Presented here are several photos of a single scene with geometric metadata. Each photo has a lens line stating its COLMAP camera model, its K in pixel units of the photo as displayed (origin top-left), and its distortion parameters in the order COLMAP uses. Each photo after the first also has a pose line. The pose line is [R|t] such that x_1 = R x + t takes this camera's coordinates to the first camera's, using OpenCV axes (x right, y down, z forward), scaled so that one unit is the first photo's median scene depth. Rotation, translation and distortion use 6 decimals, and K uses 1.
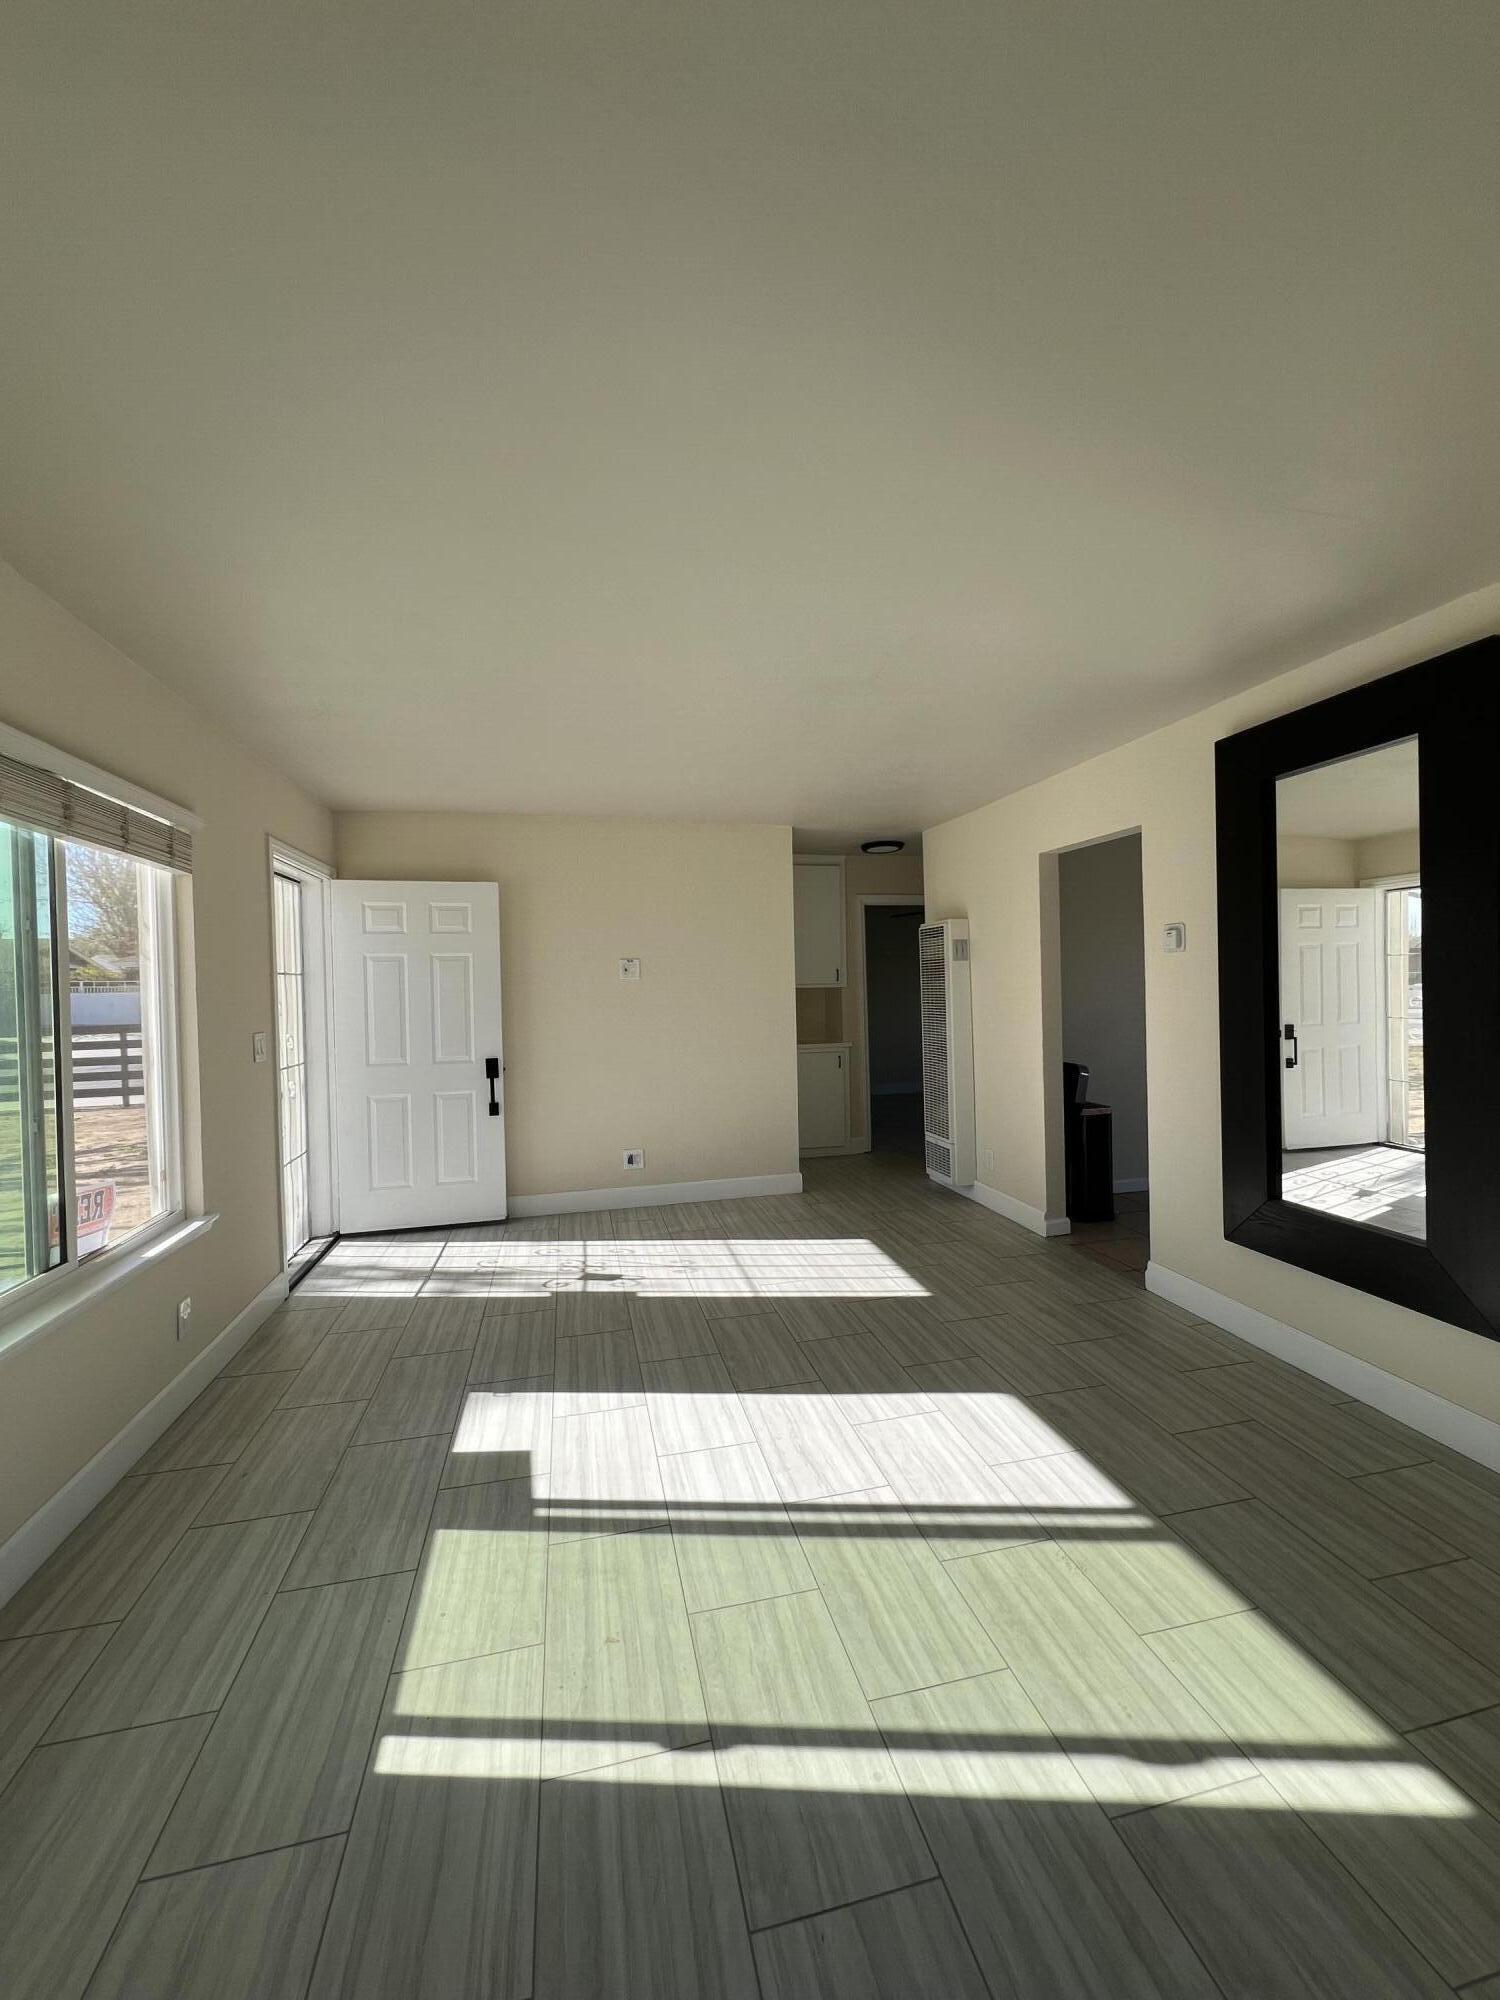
lens RADIAL K [[796.2, 0, 747.7], [0, 796.2, 992.5], [0, 0, 1]] dist [-0.005453, 0.000908]
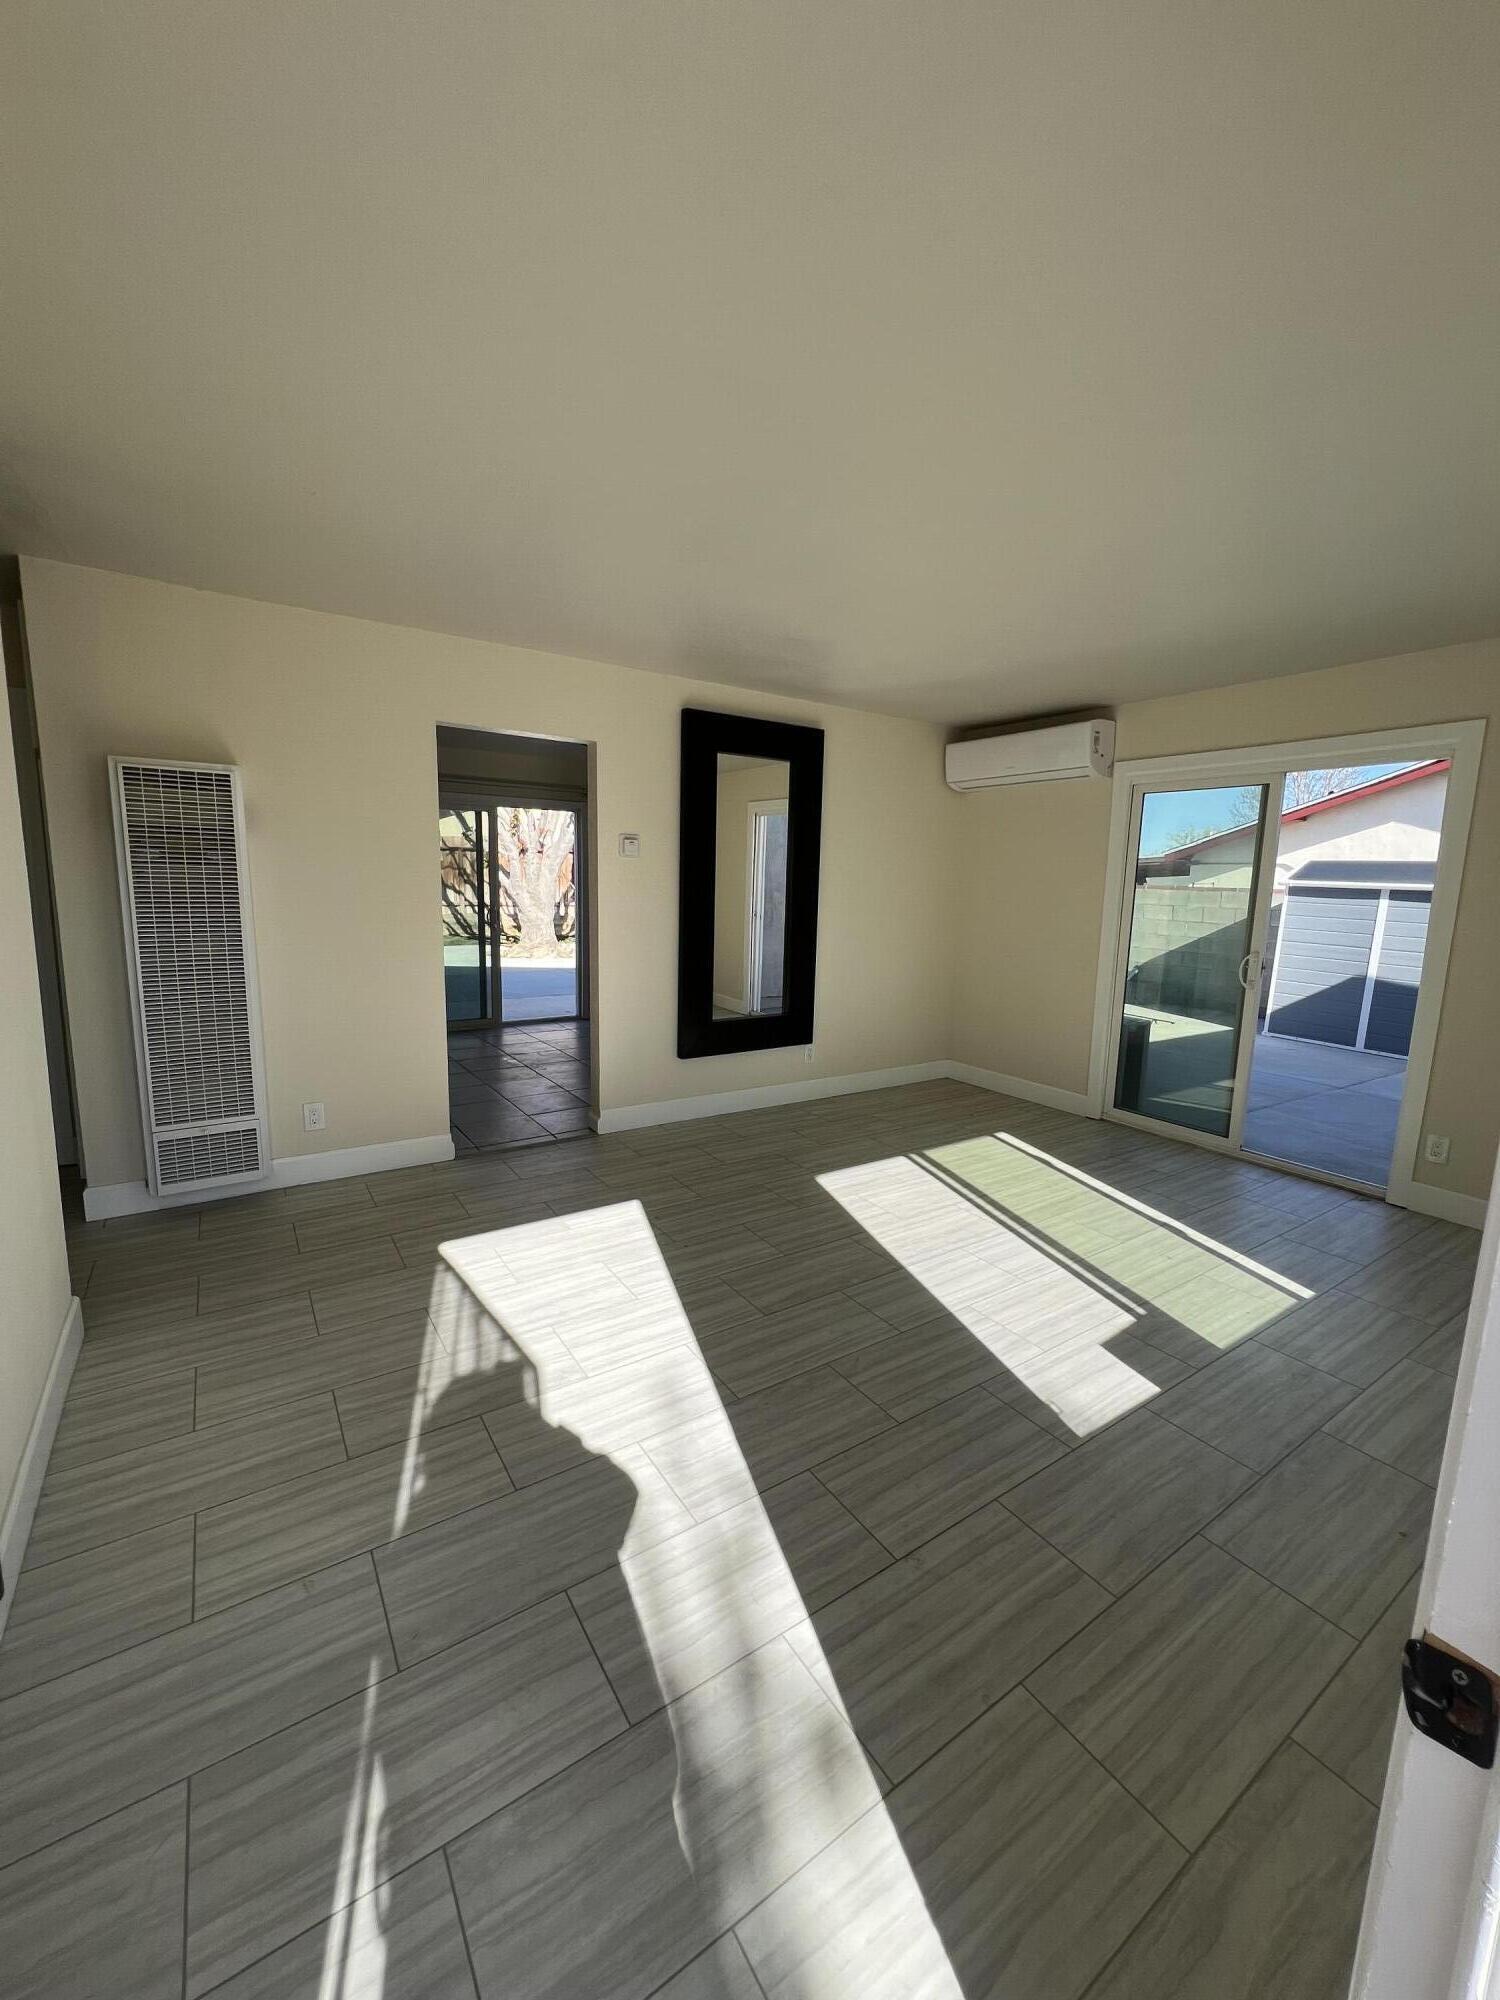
lens RADIAL K [[796.2, 0, 755.8], [0, 796.2, 993.4], [0, 0, 1]] dist [-0.005453, 0.000908]
pose [[-0.358616, -0.124245, 0.925180, -0.914165], [-0.011107, 0.991601, 0.128860, -0.002492], [-0.933419, 0.035935, -0.356984, 1.596242]]
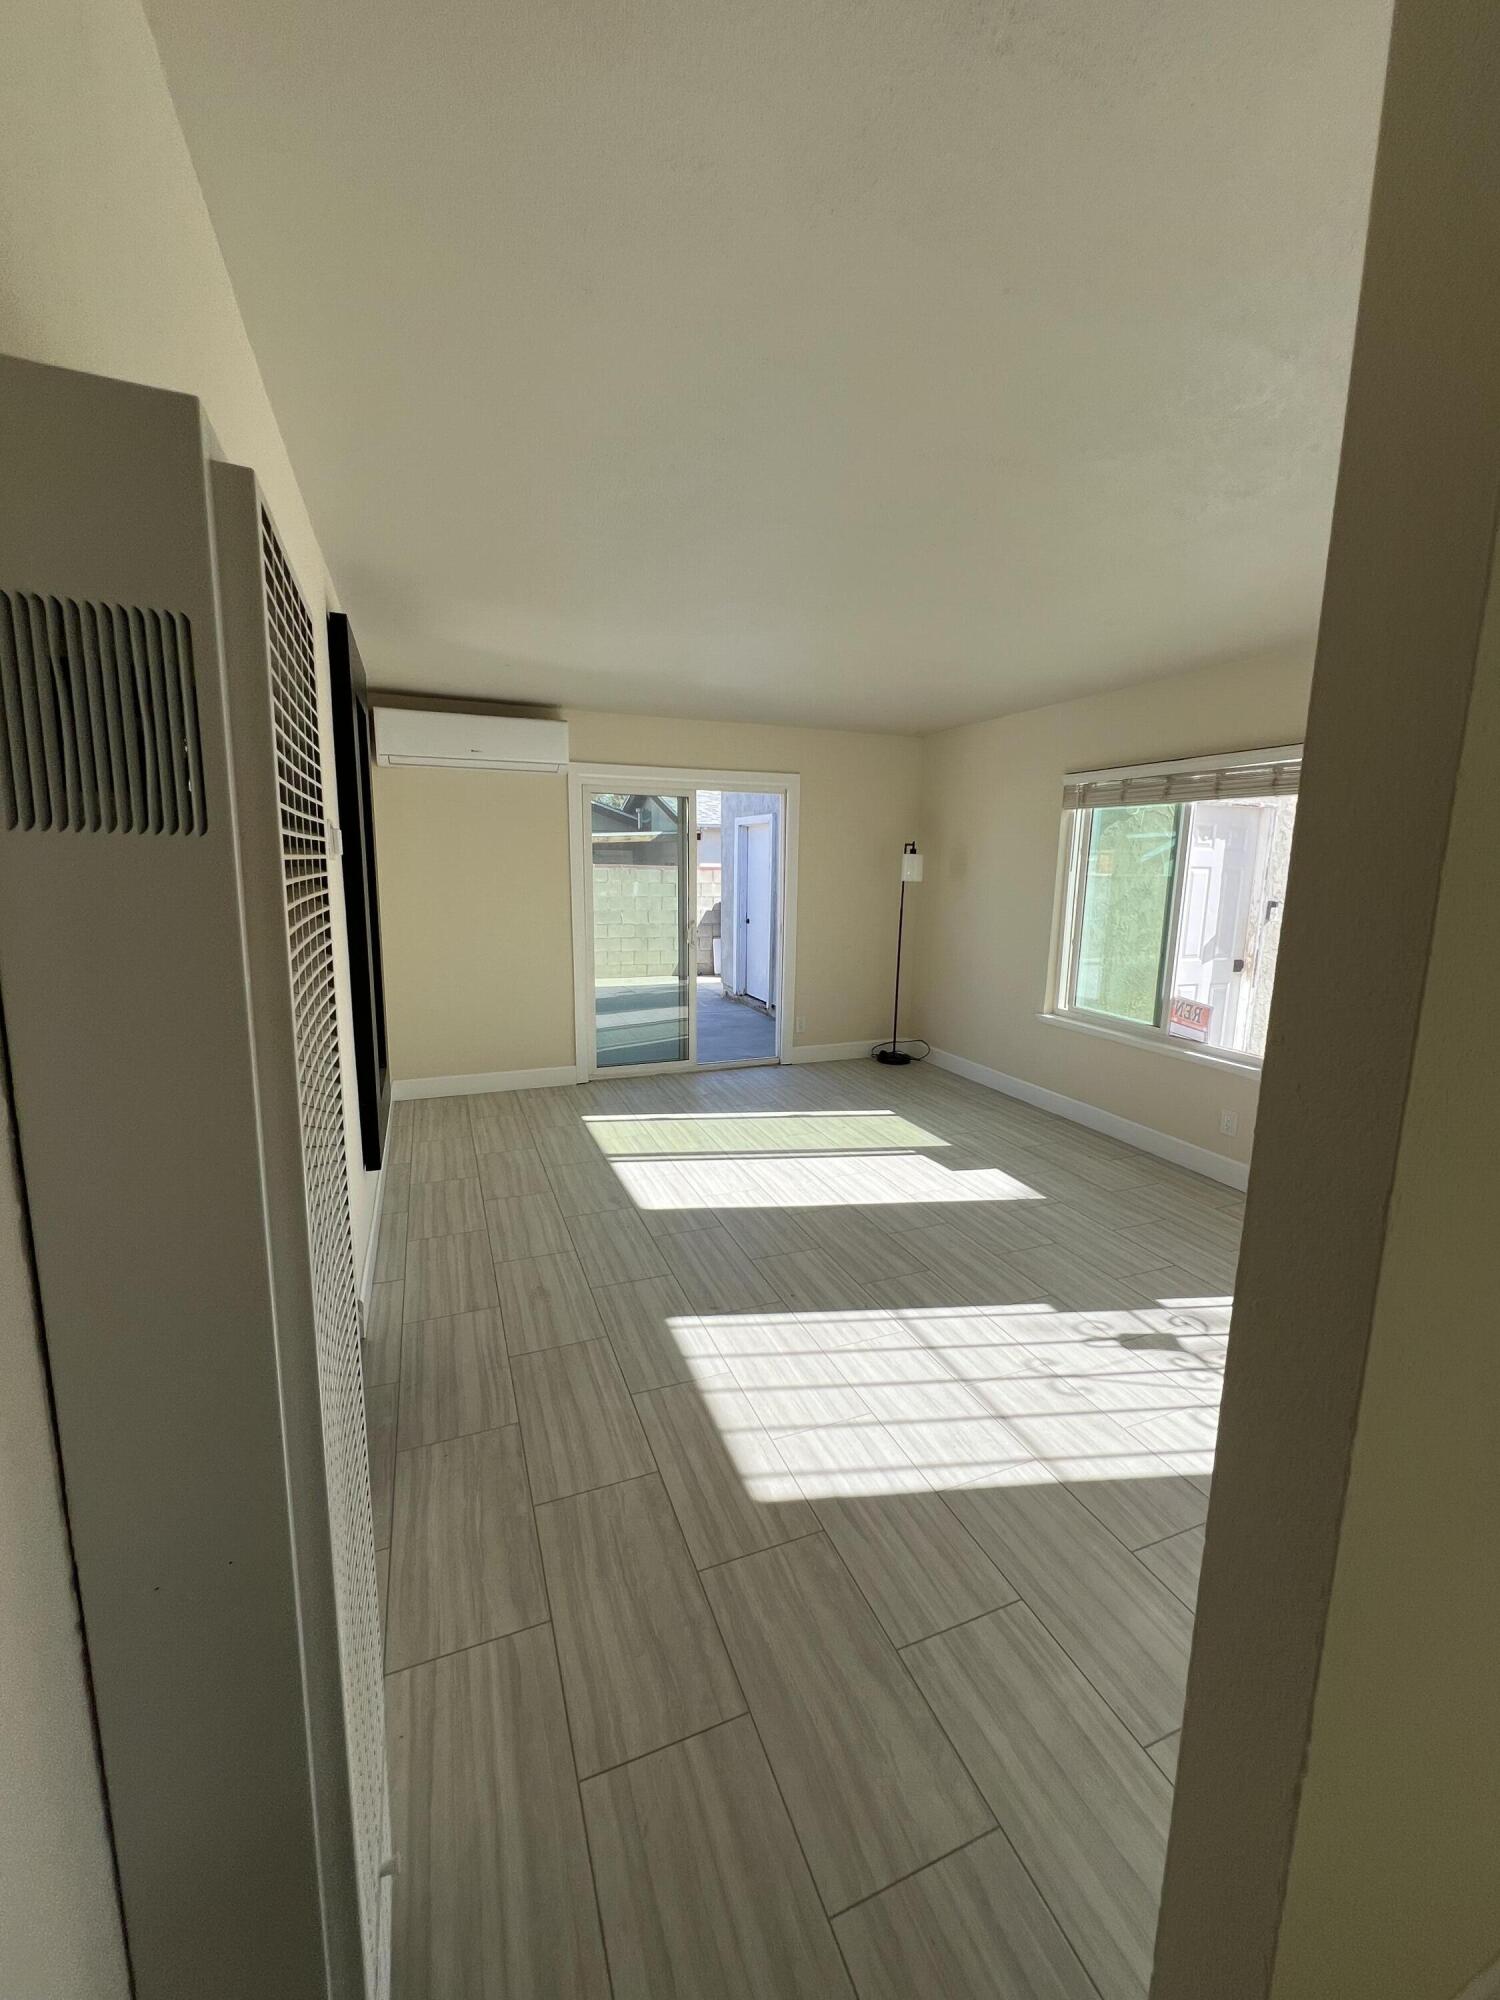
lens RADIAL K [[796.2, 0, 748.5], [0, 796.2, 995.8], [0, 0, 1]] dist [-0.005453, 0.000908]
pose [[-0.988011, 0.031400, -0.151159, 0.347451], [0.004284, 0.984298, 0.176463, -0.068305], [0.154327, 0.173699, -0.972631, 2.241134]]
